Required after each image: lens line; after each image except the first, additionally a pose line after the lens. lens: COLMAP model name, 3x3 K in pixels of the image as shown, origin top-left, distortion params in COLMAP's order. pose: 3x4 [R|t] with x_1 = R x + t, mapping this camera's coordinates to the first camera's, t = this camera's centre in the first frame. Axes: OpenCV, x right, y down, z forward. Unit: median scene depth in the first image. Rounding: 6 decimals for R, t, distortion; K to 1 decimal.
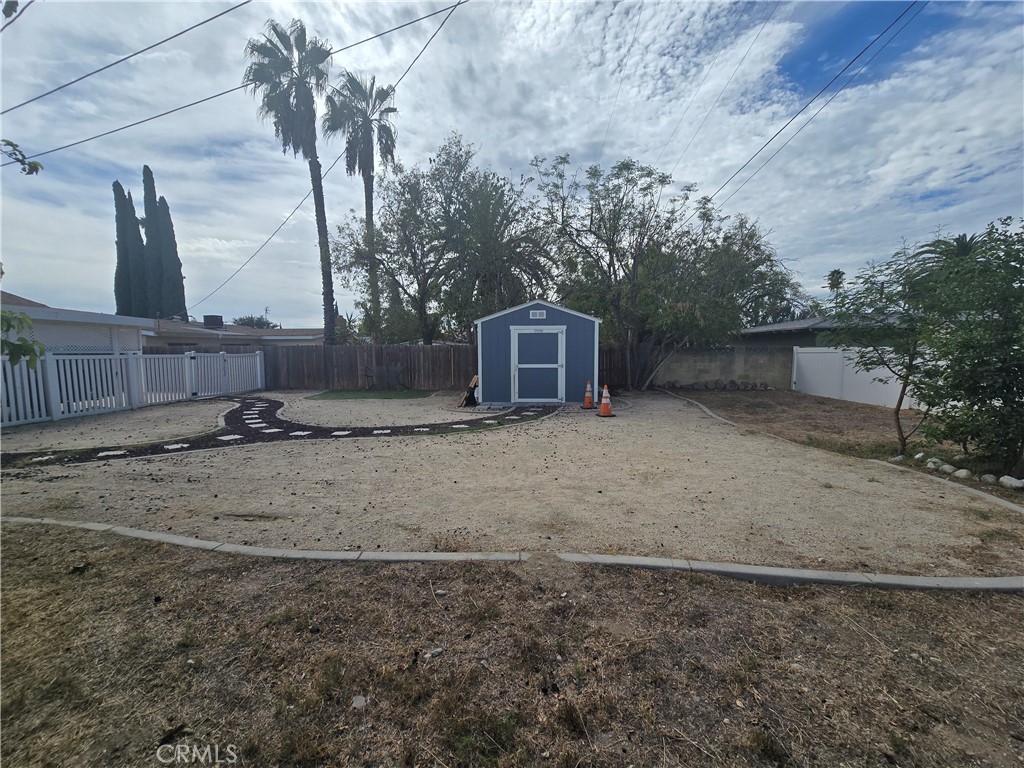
lens RADIAL K [[412.1, 0, 512.0], [0, 412.1, 384.0], [0, 0, 1]] dist [0.001159, 0.000157]
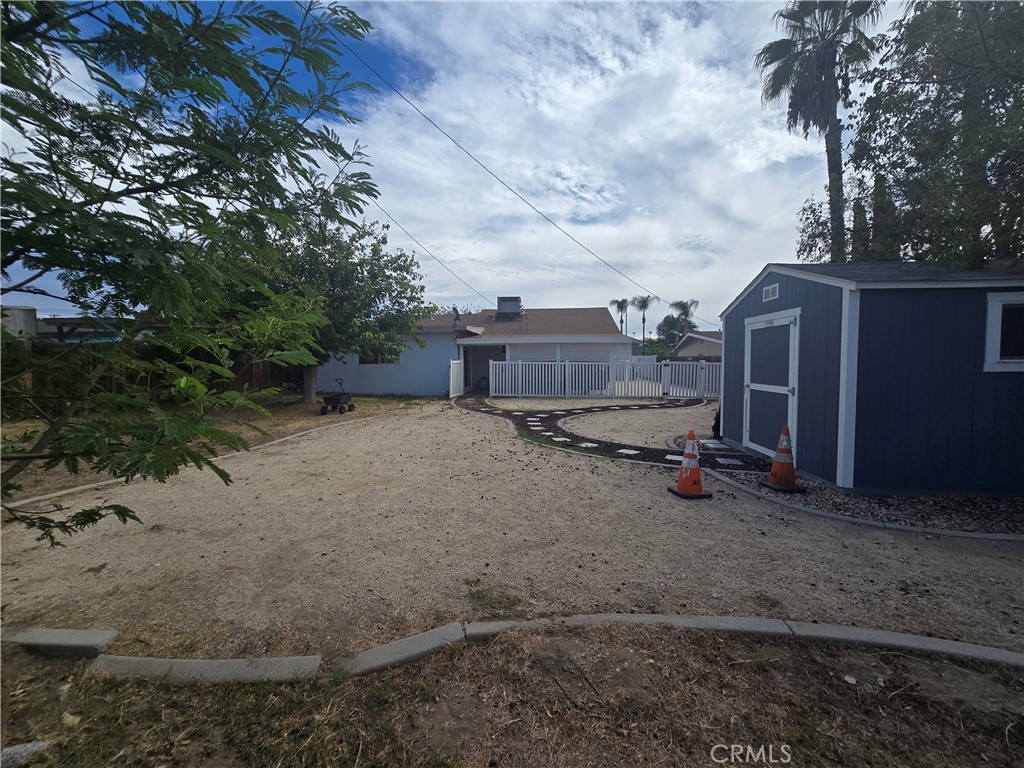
lens RADIAL K [[412.1, 0, 512.0], [0, 412.1, 384.0], [0, 0, 1]] dist [0.001159, 0.000157]
pose [[-0.046078, 0.059953, -0.997137, 0.617188], [-0.079137, 0.994841, 0.063472, -0.057005], [0.995798, 0.081835, -0.041095, 0.690236]]
